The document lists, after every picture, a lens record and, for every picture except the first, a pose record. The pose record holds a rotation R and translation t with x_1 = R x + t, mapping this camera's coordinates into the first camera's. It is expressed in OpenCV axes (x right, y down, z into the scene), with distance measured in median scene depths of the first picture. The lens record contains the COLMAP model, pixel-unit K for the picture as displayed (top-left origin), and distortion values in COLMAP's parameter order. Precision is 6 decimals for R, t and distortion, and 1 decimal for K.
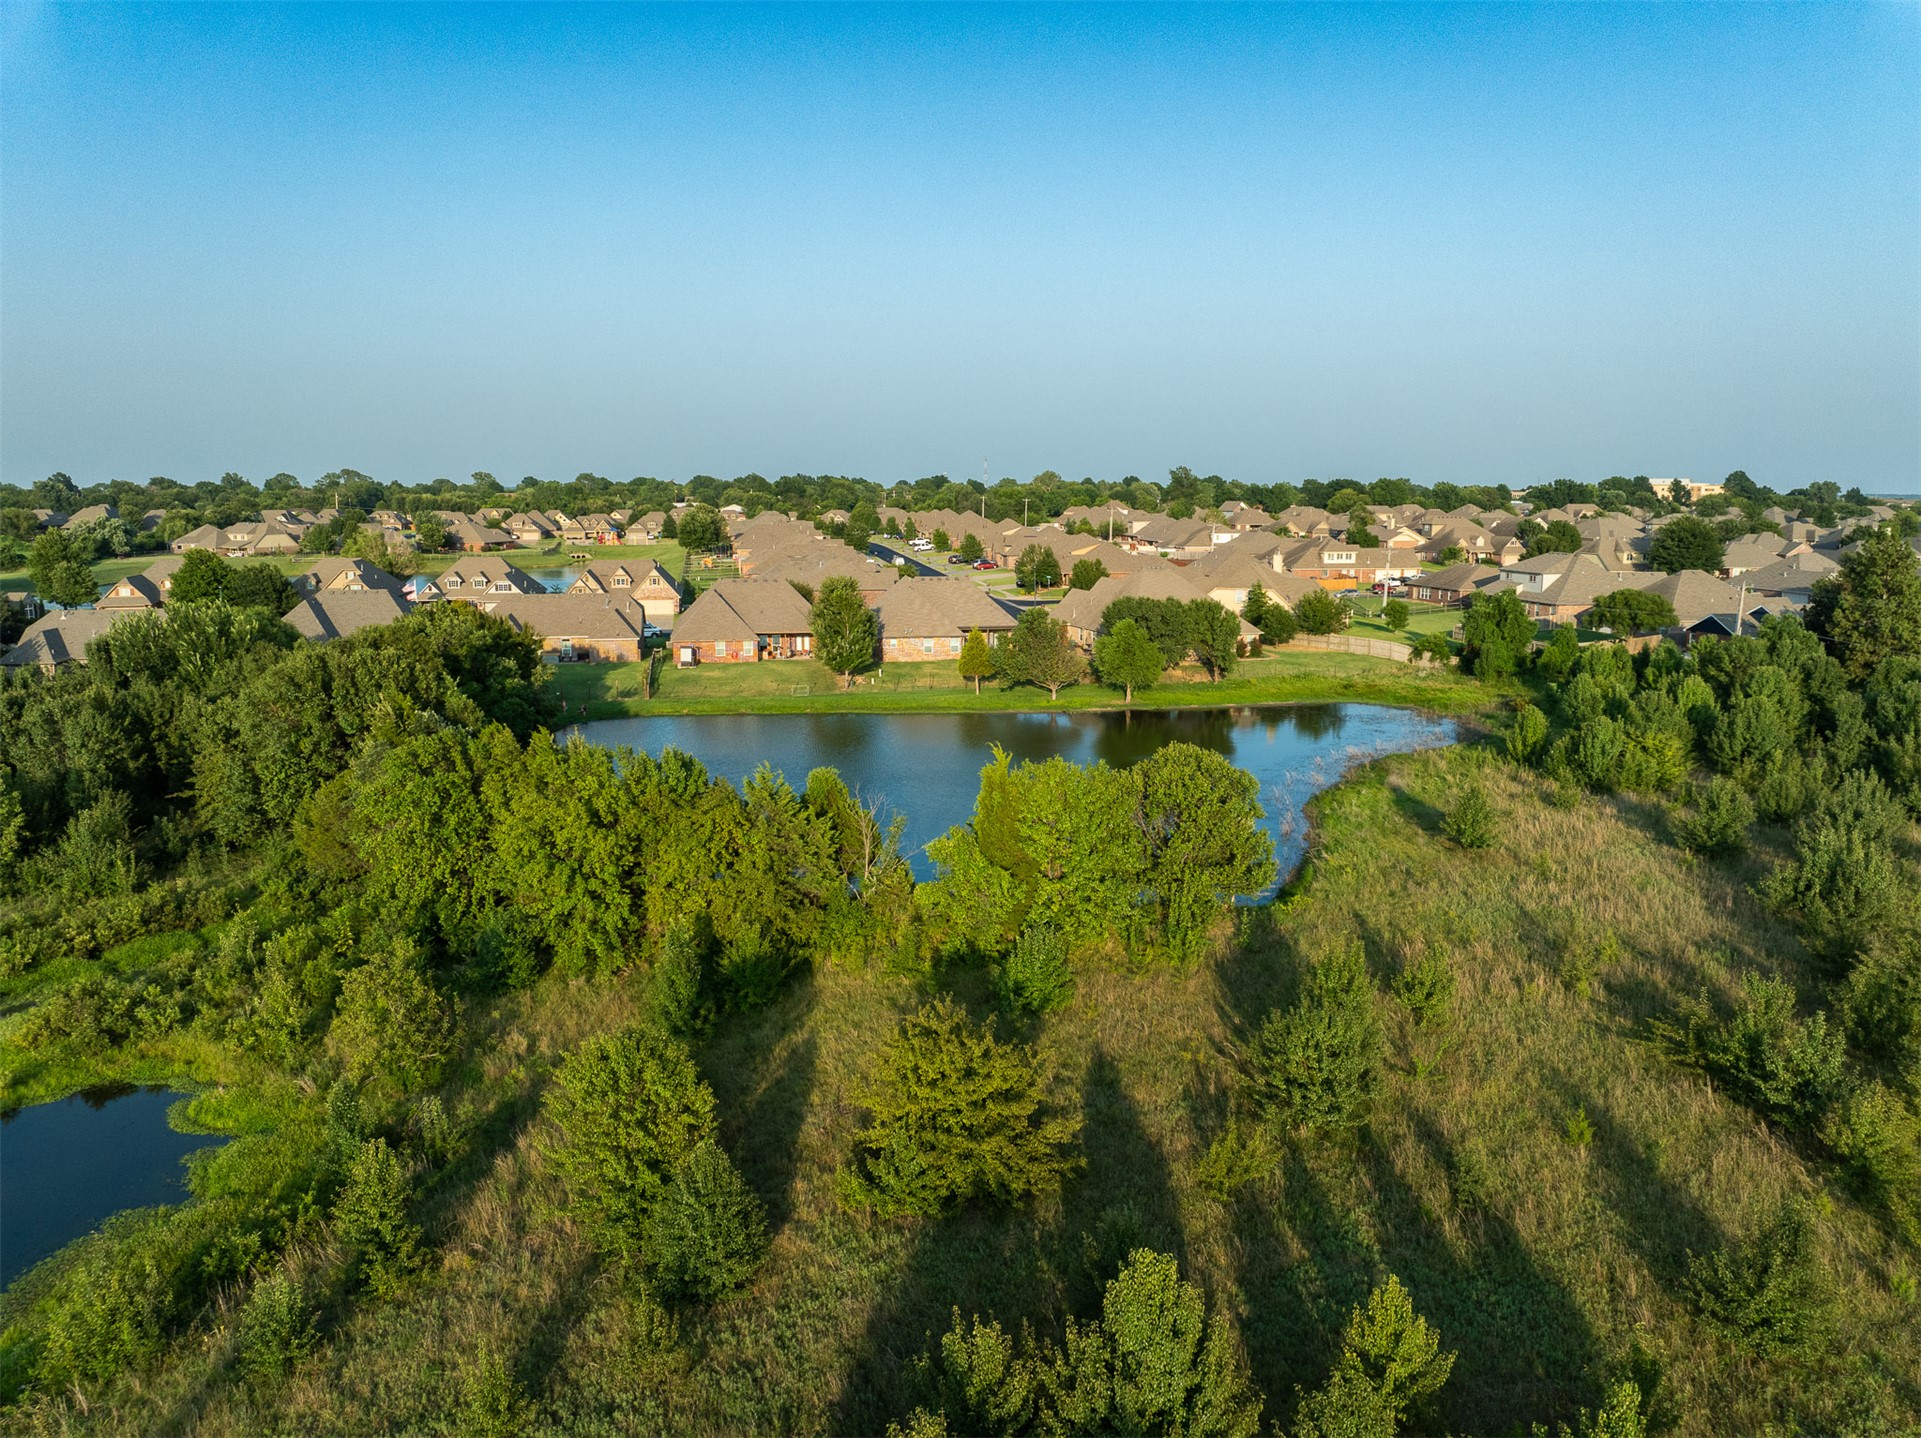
lens RADIAL K [[1359.2, 0, 960.2], [0, 1359.2, 727.7], [0, 0, 1]] dist [-0.031947, 0.001400]
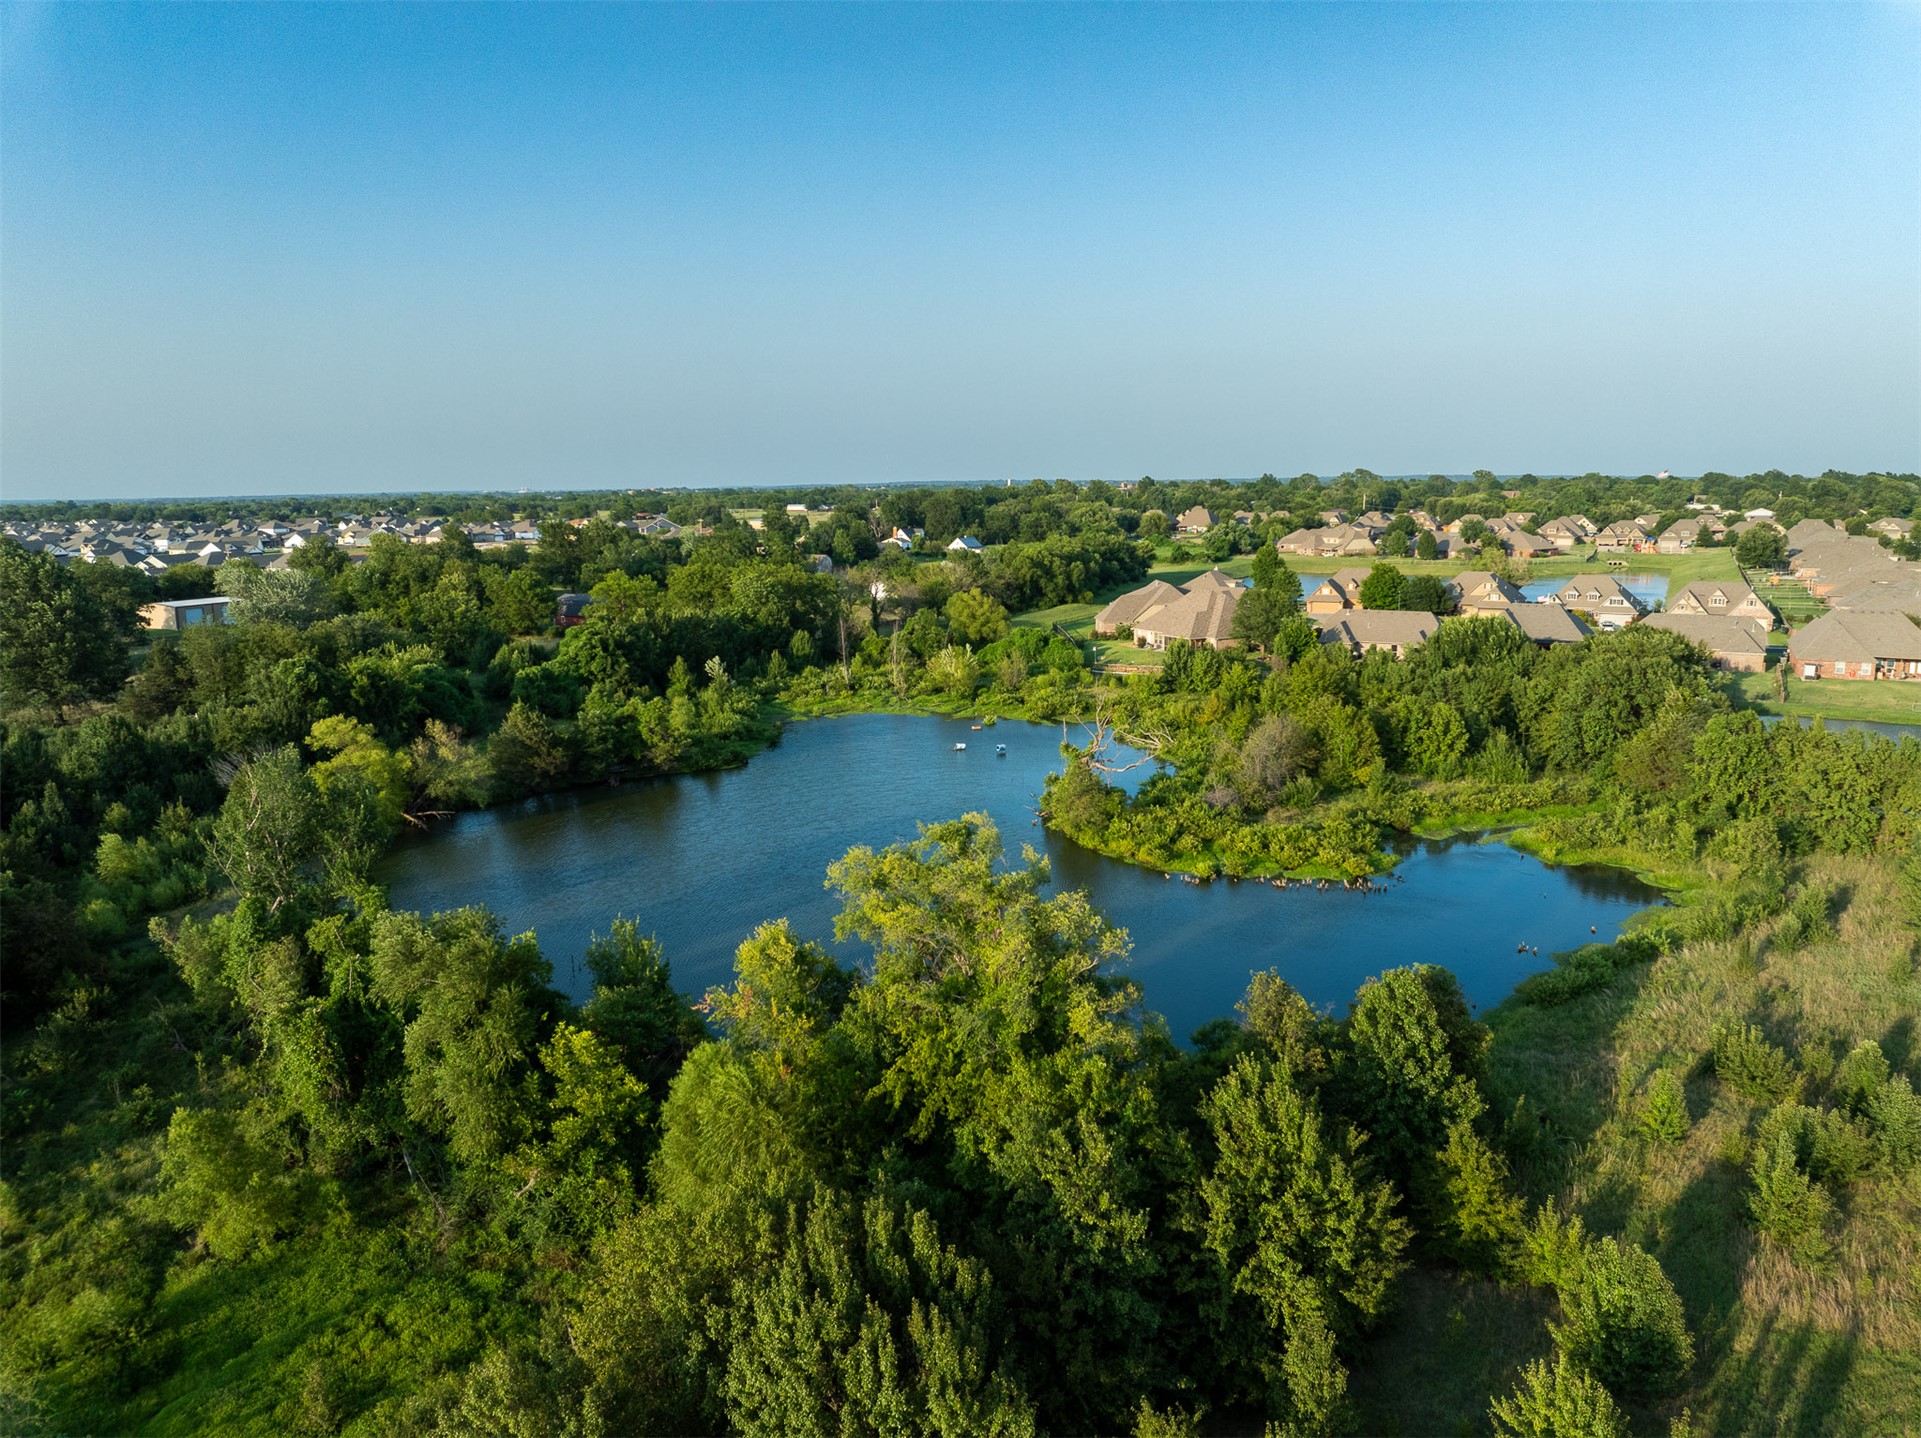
lens RADIAL K [[1359.2, 0, 971.6], [0, 1359.2, 725.9], [0, 0, 1]] dist [-0.031947, 0.001400]
pose [[0.785254, 0.102467, -0.610637, -0.034754], [-0.097934, 0.994351, 0.040916, 0.015943], [0.611380, 0.027672, 0.790853, -0.322929]]
